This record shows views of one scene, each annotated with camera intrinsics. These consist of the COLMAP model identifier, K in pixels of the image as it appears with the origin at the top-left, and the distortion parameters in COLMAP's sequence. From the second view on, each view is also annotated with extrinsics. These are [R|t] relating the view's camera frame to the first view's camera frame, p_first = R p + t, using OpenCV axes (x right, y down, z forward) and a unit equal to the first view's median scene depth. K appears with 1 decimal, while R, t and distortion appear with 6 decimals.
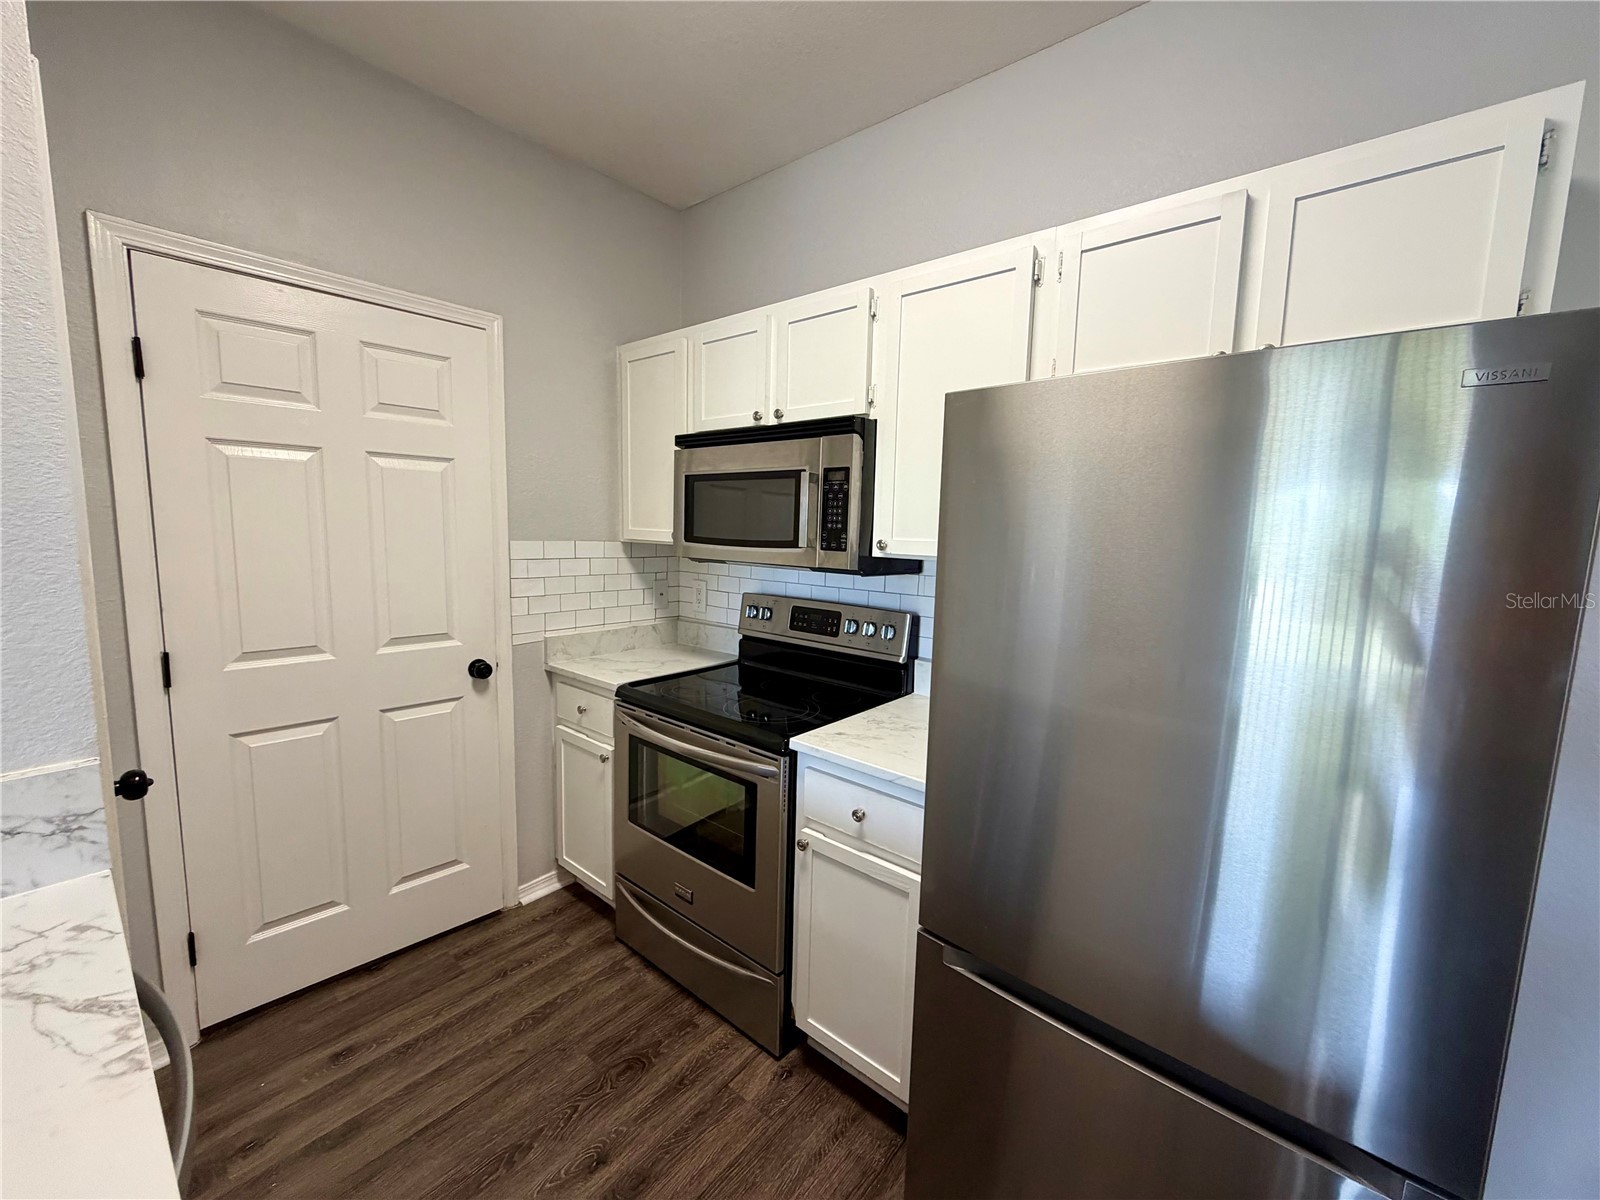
lens RADIAL K [[638.4, 0, 796.3], [0, 638.4, 600.3], [0, 0, 1]] dist [-0.000406, 0.000313]
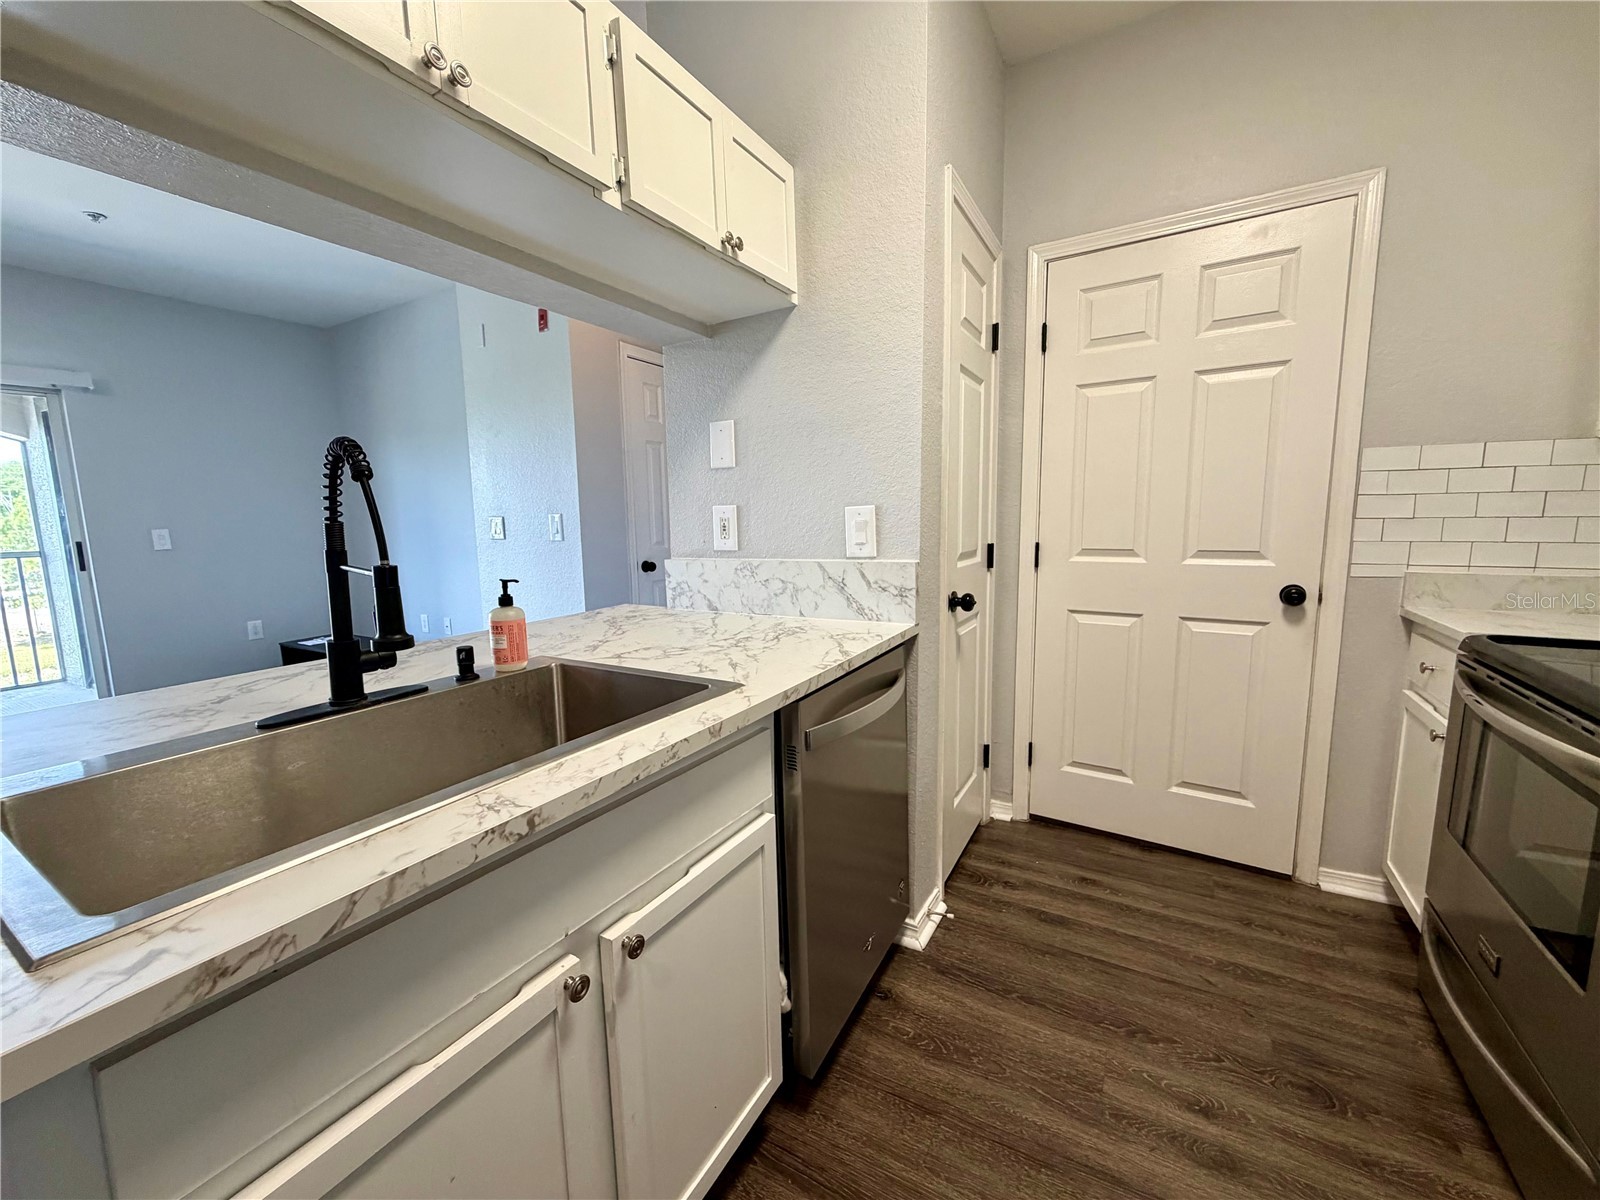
lens RADIAL K [[638.4, 0, 796.3], [0, 638.4, 600.3], [0, 0, 1]] dist [-0.000406, 0.000313]
pose [[0.175345, 0.102359, -0.979172, 0.280523], [-0.094685, 0.991723, 0.086715, 0.111535], [0.979943, 0.077508, 0.183585, 0.167116]]
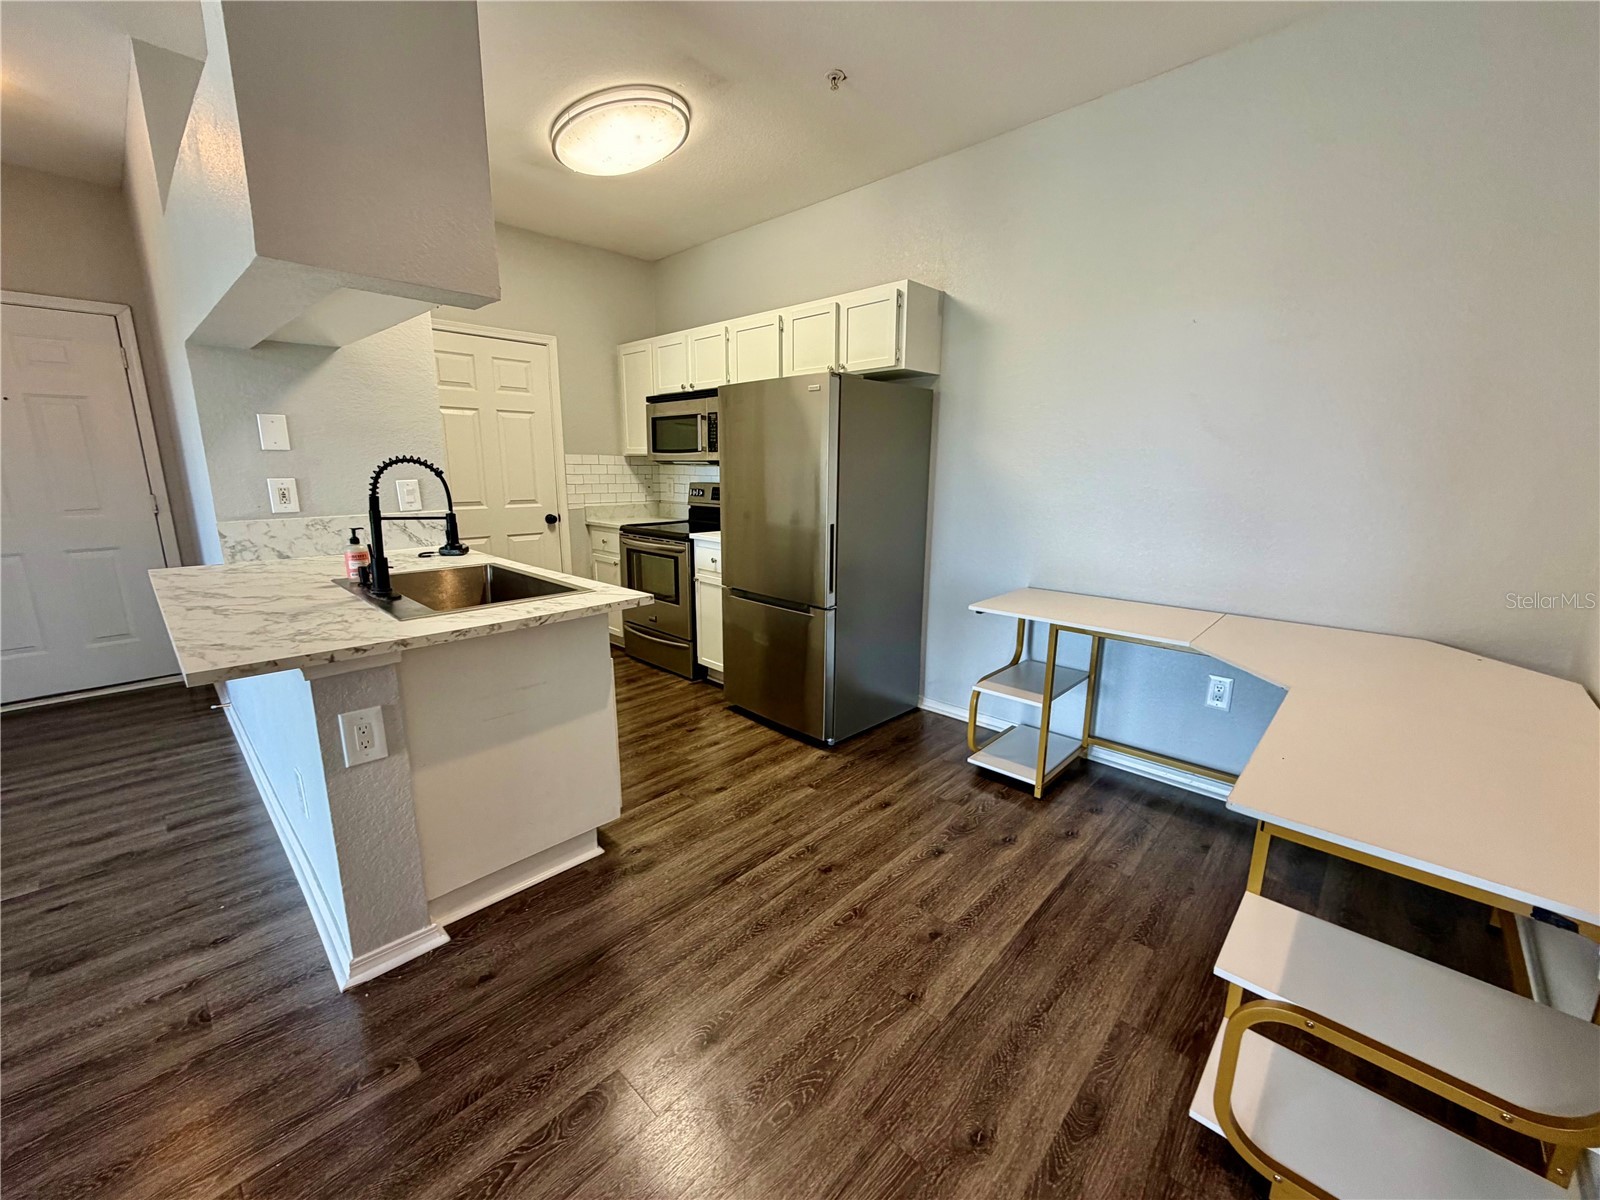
lens RADIAL K [[638.4, 0, 796.3], [0, 638.4, 600.3], [0, 0, 1]] dist [-0.000406, 0.000313]
pose [[0.997953, -0.005014, -0.063753, 0.421250], [0.010666, 0.996008, 0.088620, 0.207311], [0.063054, -0.089119, 0.994023, -1.038312]]
